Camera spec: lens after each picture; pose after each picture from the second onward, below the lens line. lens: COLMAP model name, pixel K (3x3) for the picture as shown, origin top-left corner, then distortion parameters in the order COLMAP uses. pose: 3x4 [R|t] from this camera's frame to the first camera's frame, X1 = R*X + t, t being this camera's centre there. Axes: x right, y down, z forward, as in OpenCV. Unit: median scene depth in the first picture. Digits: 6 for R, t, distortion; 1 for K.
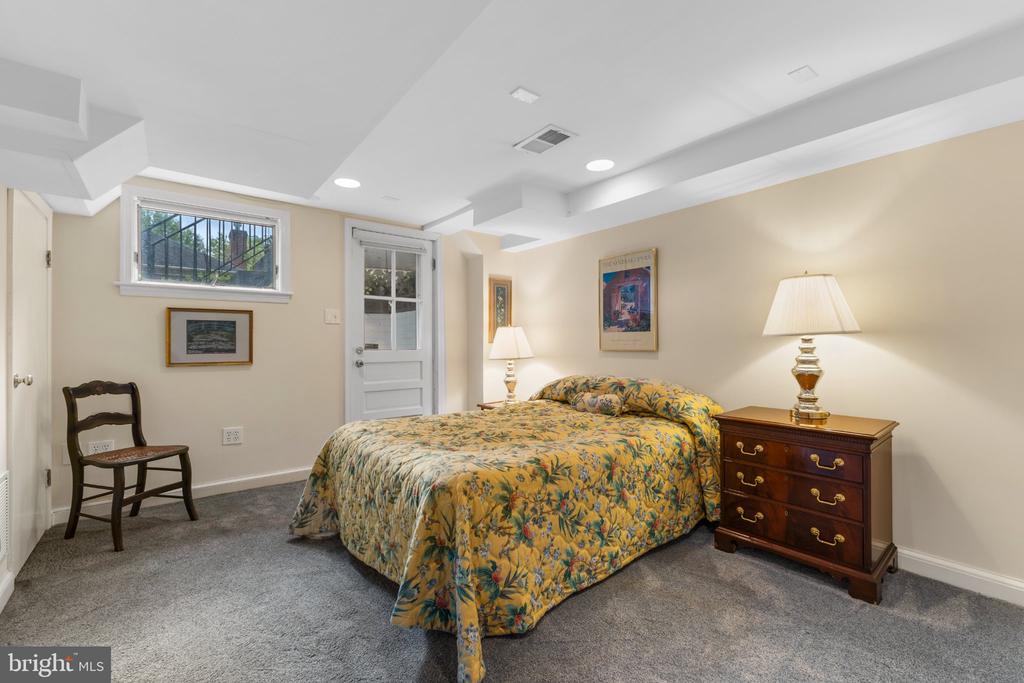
lens RADIAL K [[445.4, 0, 510.7], [0, 445.4, 340.0], [0, 0, 1]] dist [0.001498, -0.000126]
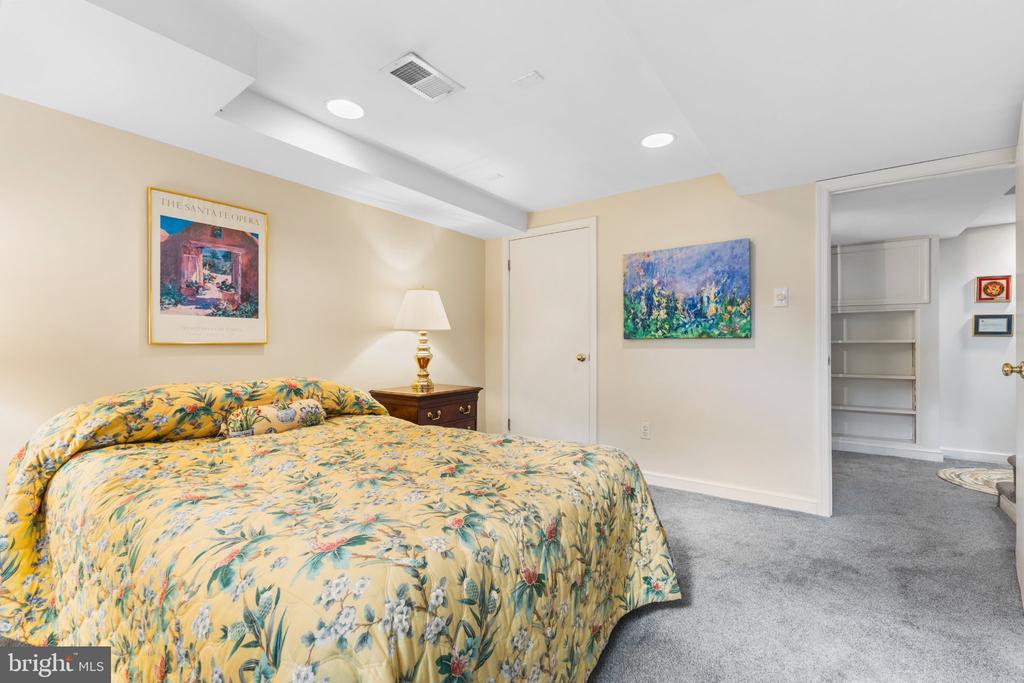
lens RADIAL K [[445.4, 0, 510.7], [0, 445.4, 340.0], [0, 0, 1]] dist [0.001498, -0.000126]
pose [[-0.285004, 0.014966, 0.958409, -0.798428], [-0.002651, 0.999862, -0.016402, 0.042543], [-0.958523, -0.007215, -0.284925, 1.164541]]
